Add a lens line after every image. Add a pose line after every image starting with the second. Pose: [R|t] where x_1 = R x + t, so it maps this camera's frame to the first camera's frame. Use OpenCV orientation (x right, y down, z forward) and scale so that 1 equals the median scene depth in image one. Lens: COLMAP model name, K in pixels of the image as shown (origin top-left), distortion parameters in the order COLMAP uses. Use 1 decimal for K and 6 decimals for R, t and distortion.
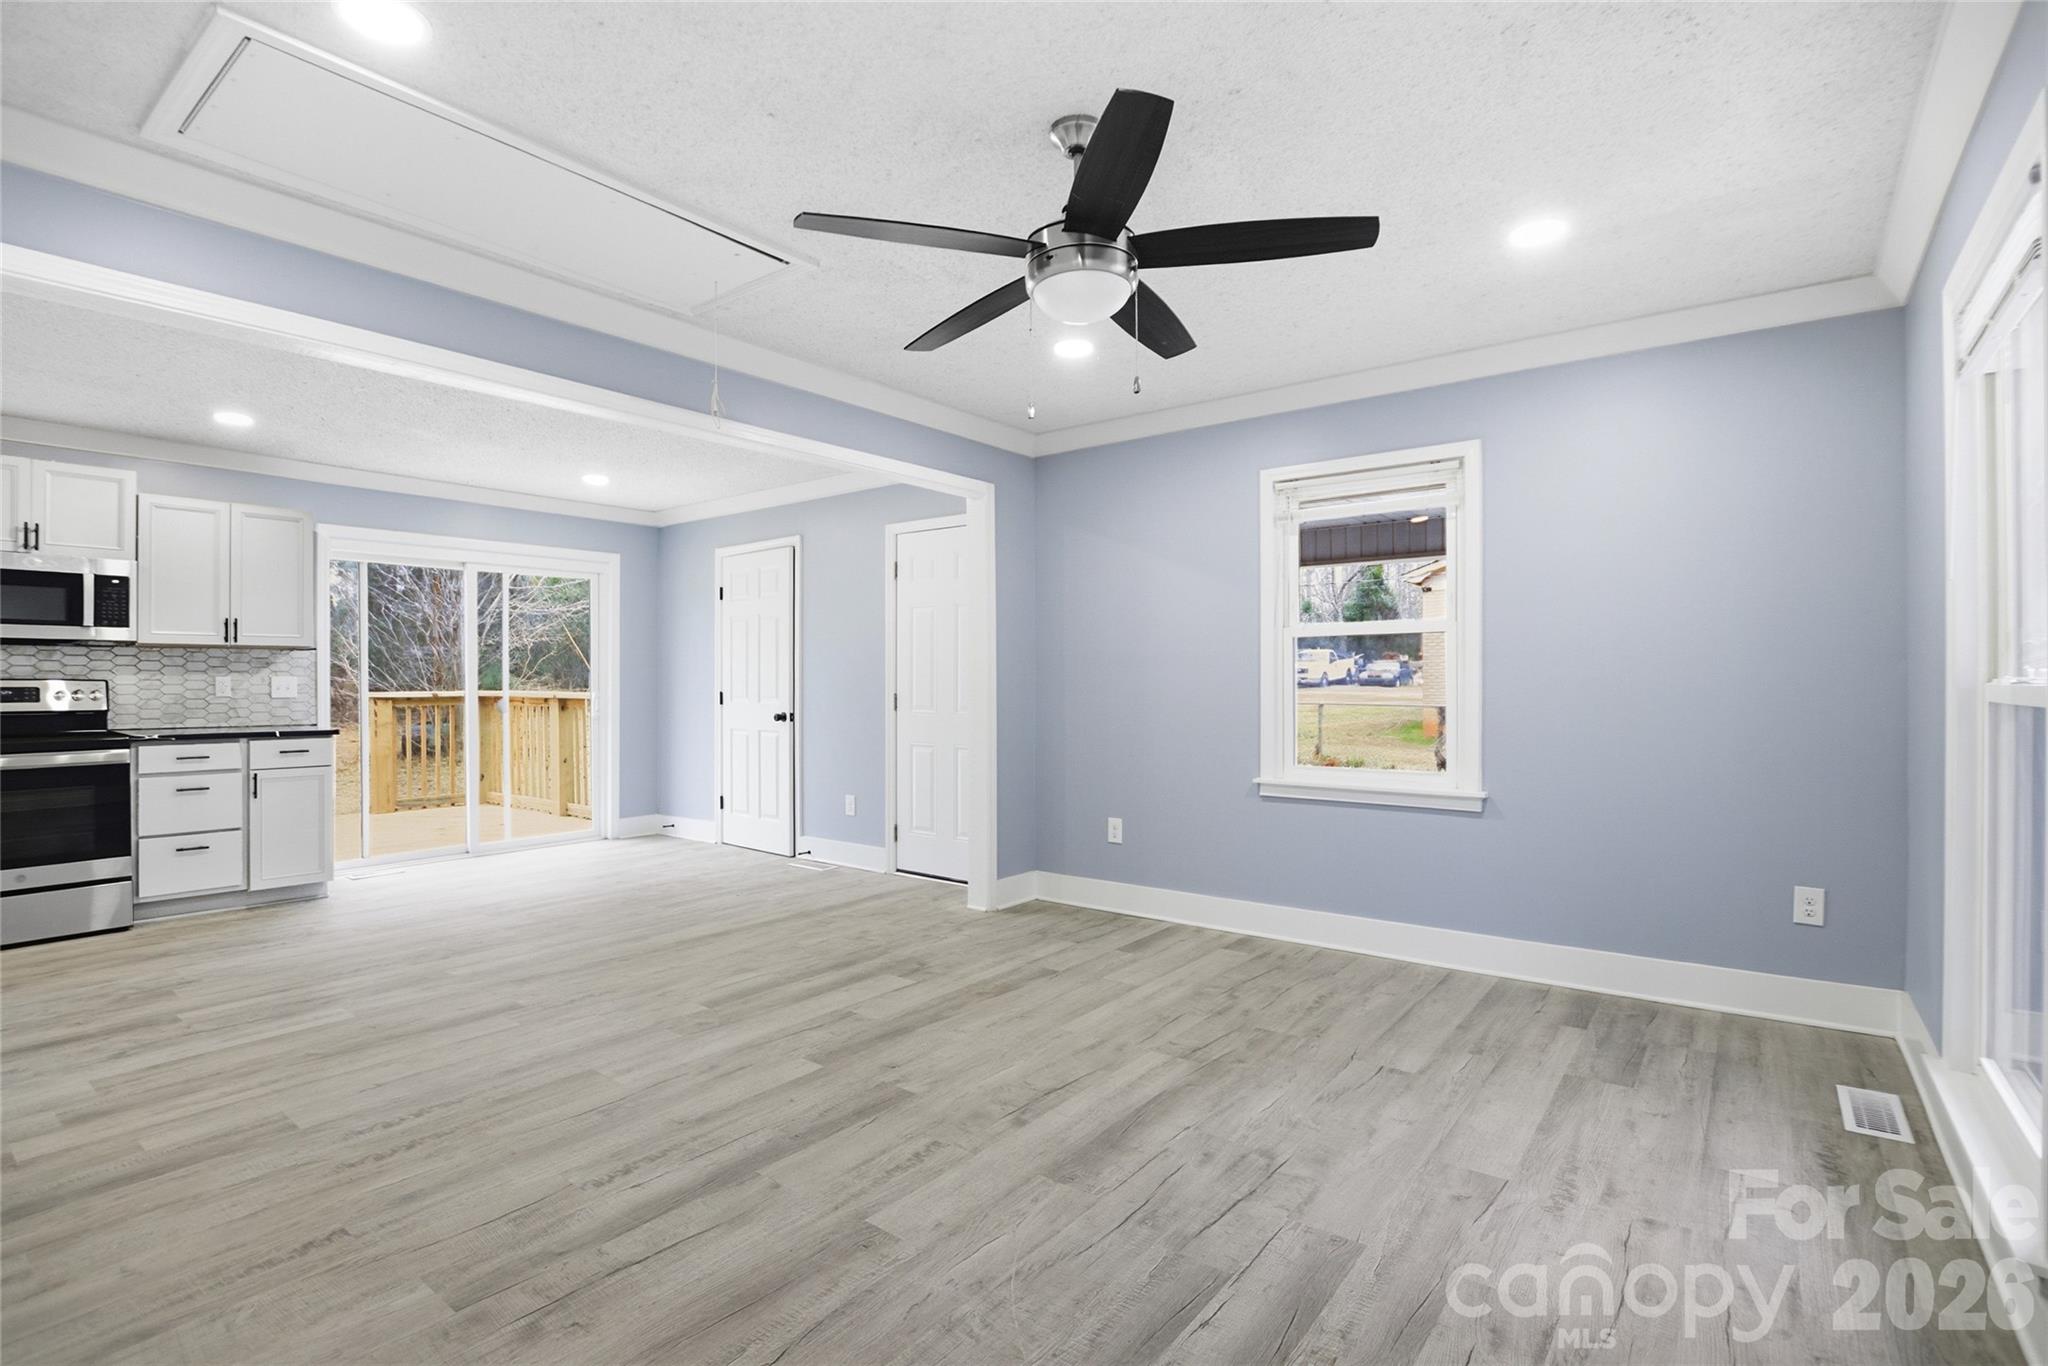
lens RADIAL K [[979.8, 0, 1029.5], [0, 979.8, 691.7], [0, 0, 1]] dist [-0.027077, 0.000458]
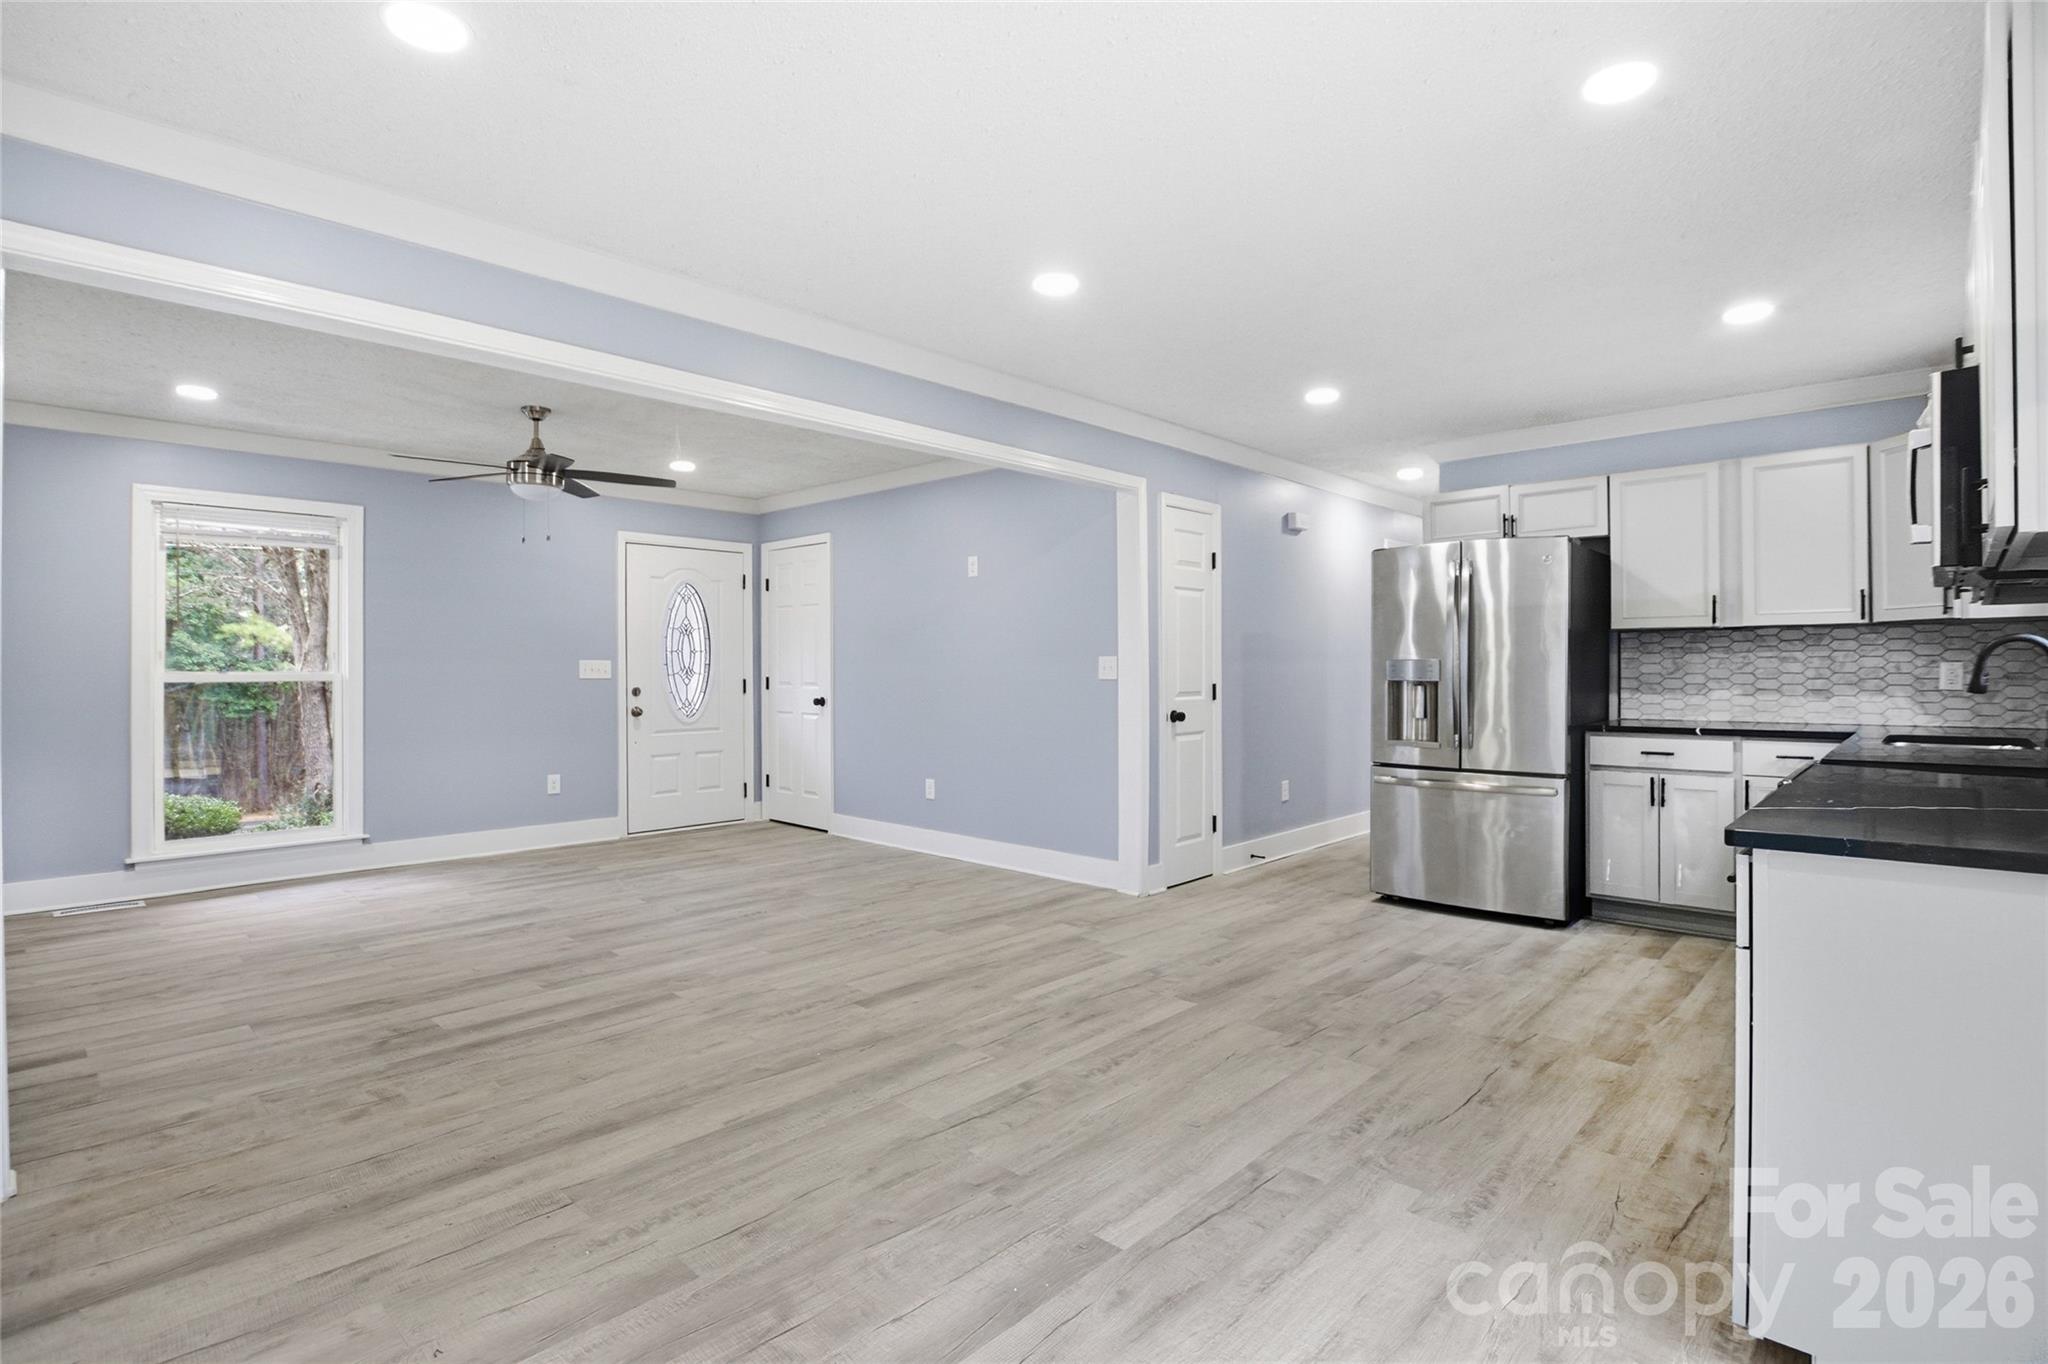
lens RADIAL K [[977.9, 0, 1024.0], [0, 977.9, 682.0], [0, 0, 1]] dist [-0.015706, 0.000023]
pose [[-0.995361, 0.004220, 0.096114, -0.791845], [0.006388, 0.999732, 0.022260, -0.019917], [-0.095994, 0.022771, -0.995121, 1.967408]]
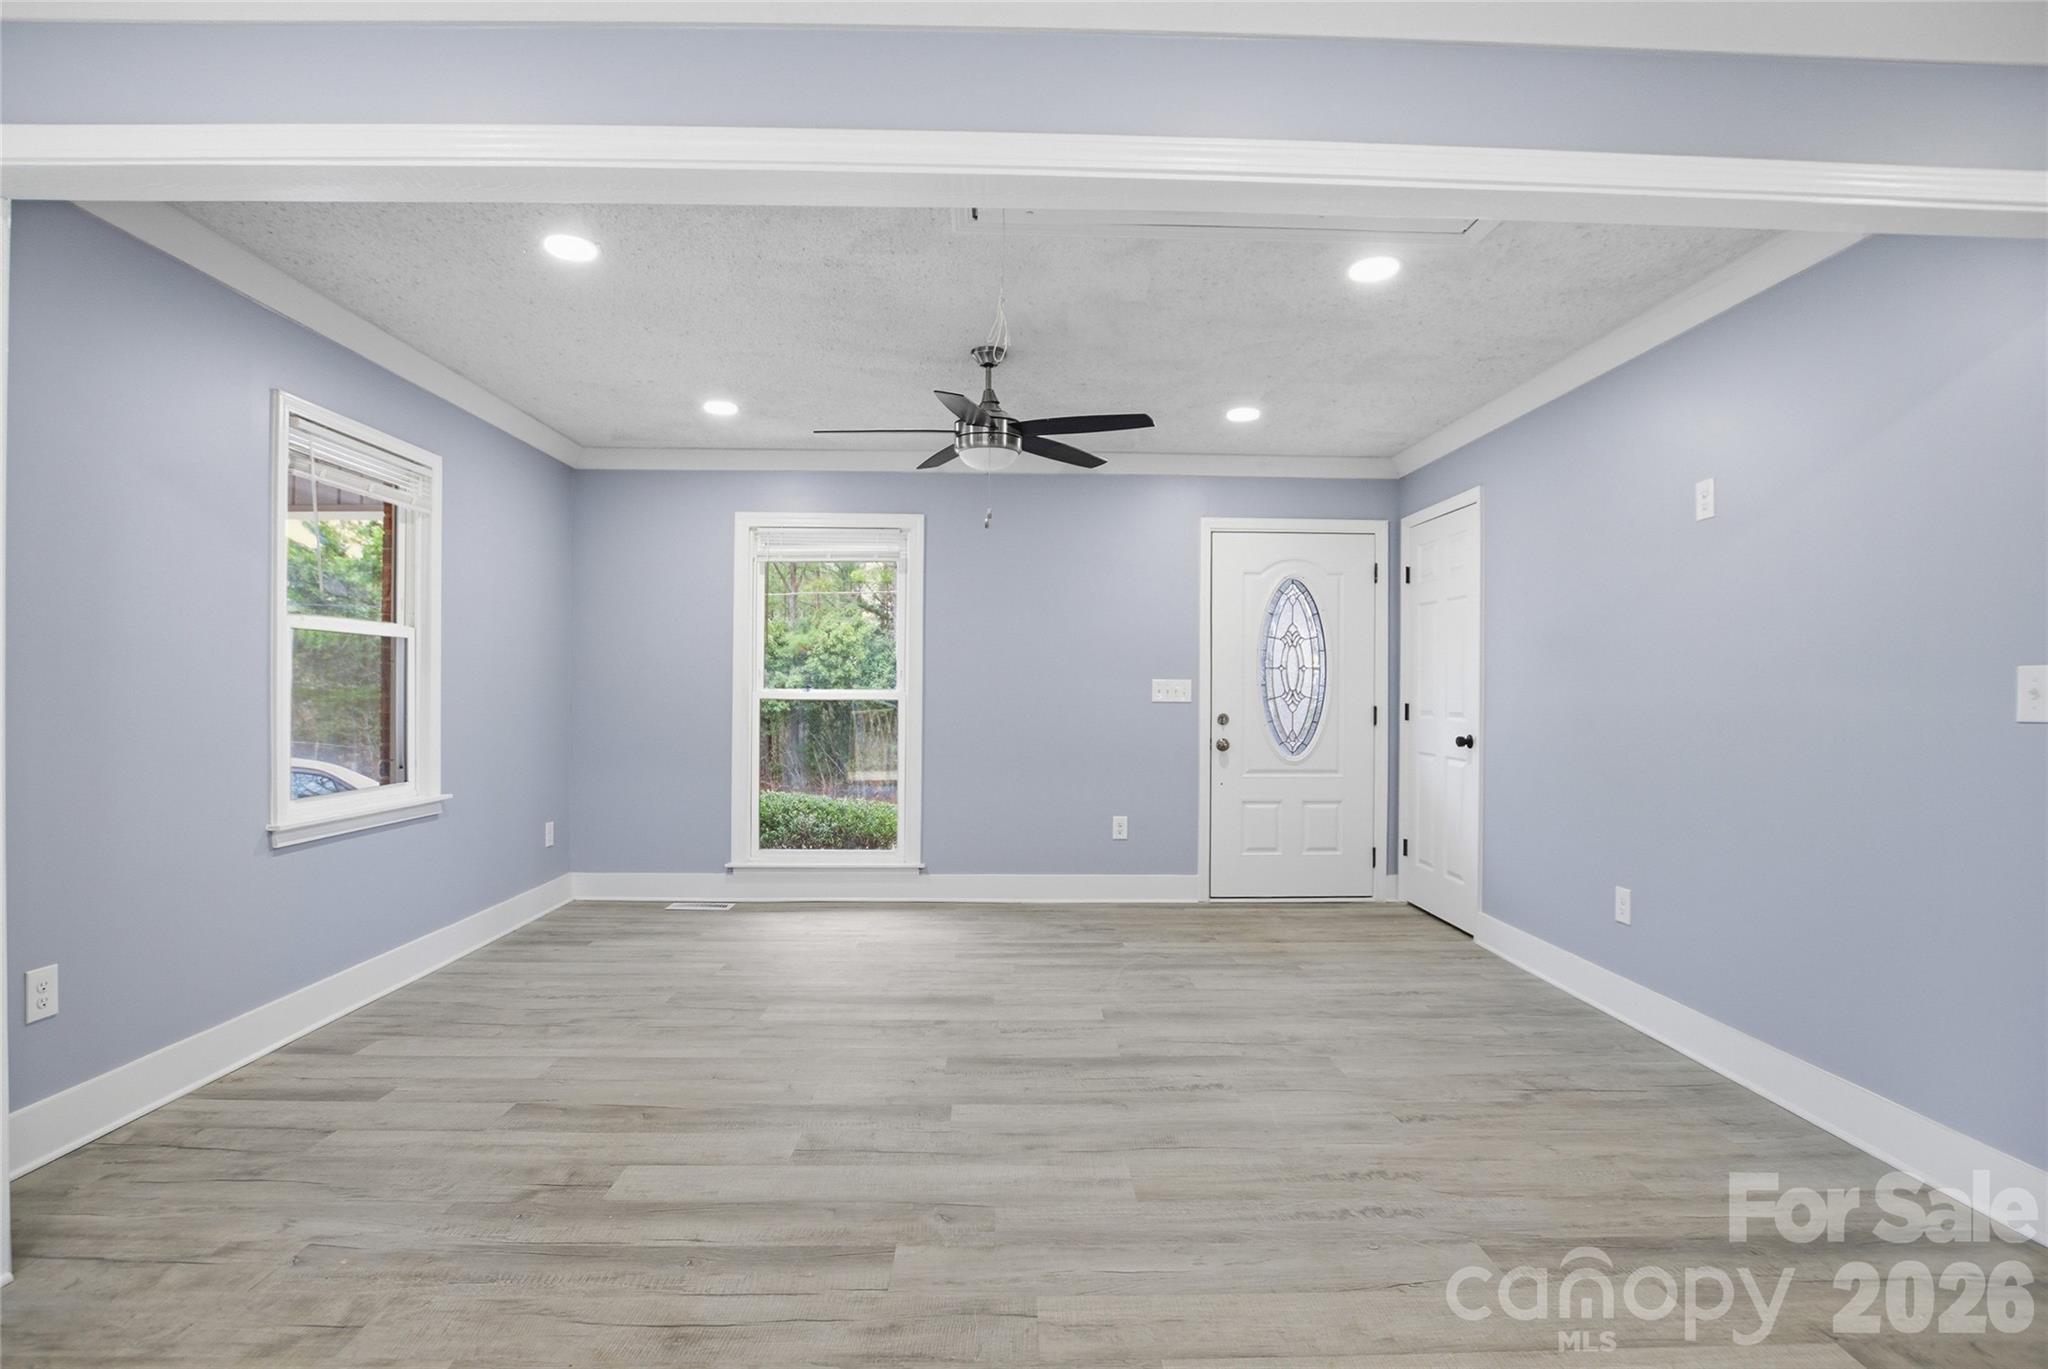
lens RADIAL K [[979.8, 0, 1029.5], [0, 979.8, 693.2], [0, 0, 1]] dist [-0.027077, 0.000458]
pose [[-0.639870, -0.001698, 0.768481, -0.826419], [0.001651, 0.999992, 0.003585, -0.008937], [-0.768482, 0.003563, -0.639862, 1.308345]]
